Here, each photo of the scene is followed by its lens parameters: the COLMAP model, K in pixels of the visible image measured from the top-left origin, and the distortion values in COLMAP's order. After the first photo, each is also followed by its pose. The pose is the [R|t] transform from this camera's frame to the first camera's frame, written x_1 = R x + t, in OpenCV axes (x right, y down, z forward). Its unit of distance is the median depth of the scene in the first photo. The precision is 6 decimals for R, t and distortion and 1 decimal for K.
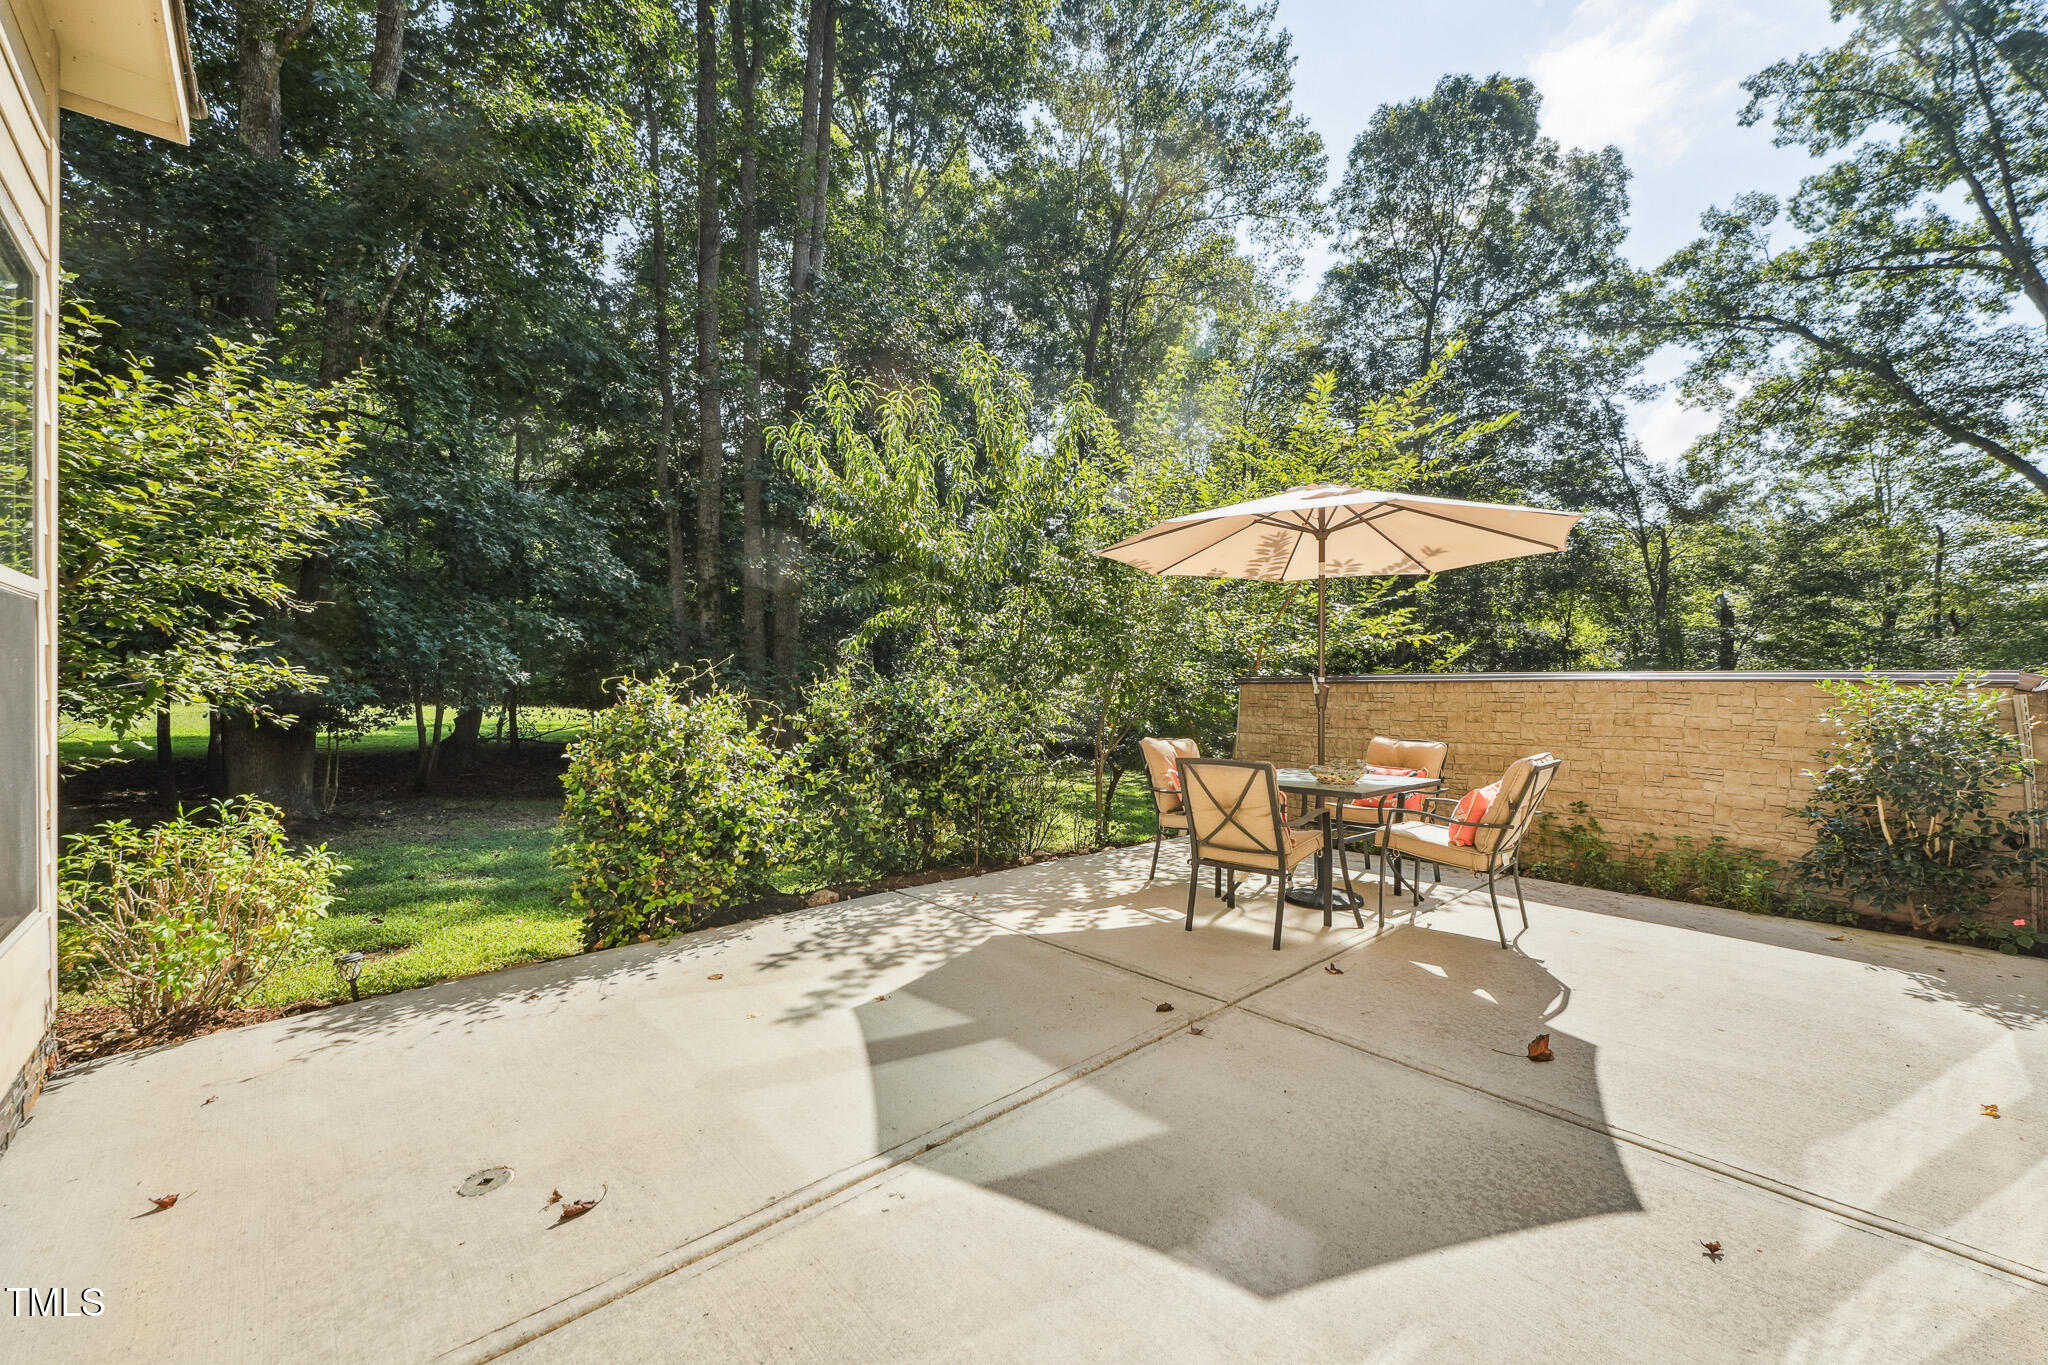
lens RADIAL K [[820.6, 0, 1024.0], [0, 820.6, 686.8], [0, 0, 1]] dist [0.000889, -0.000077]
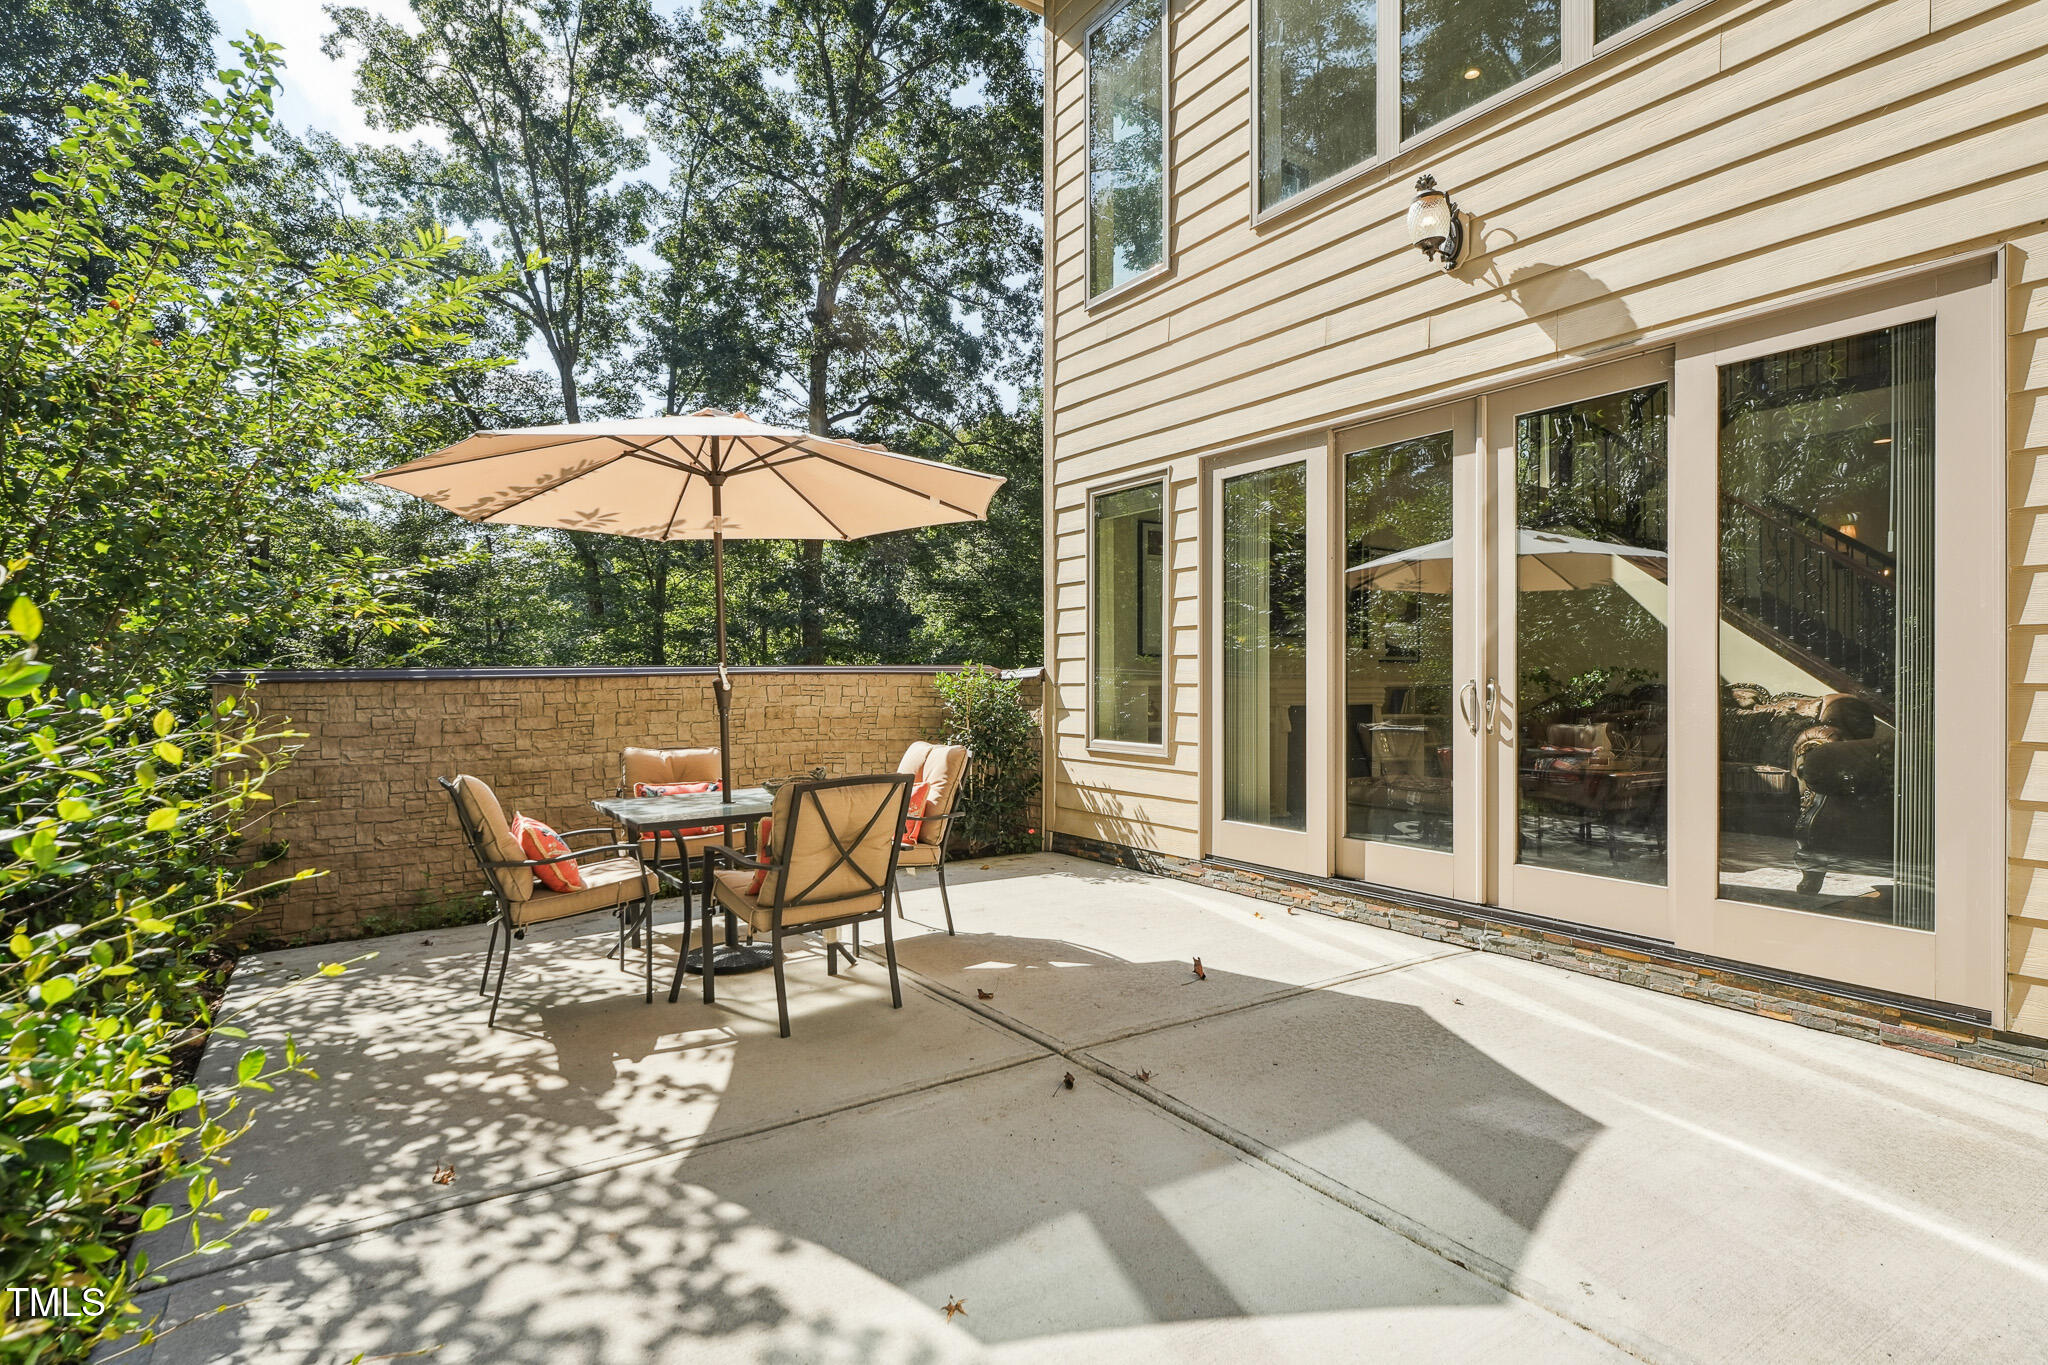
lens RADIAL K [[1010.0, 0, 1024.4], [0, 1010.0, 675.0], [0, 0, 1]] dist [-0.002529, 0.001126]
pose [[0.152167, 0.001992, 0.988353, -0.594580], [0.011291, 0.999929, -0.003754, 0.002170], [-0.988290, 0.011731, 0.152134, 0.670939]]
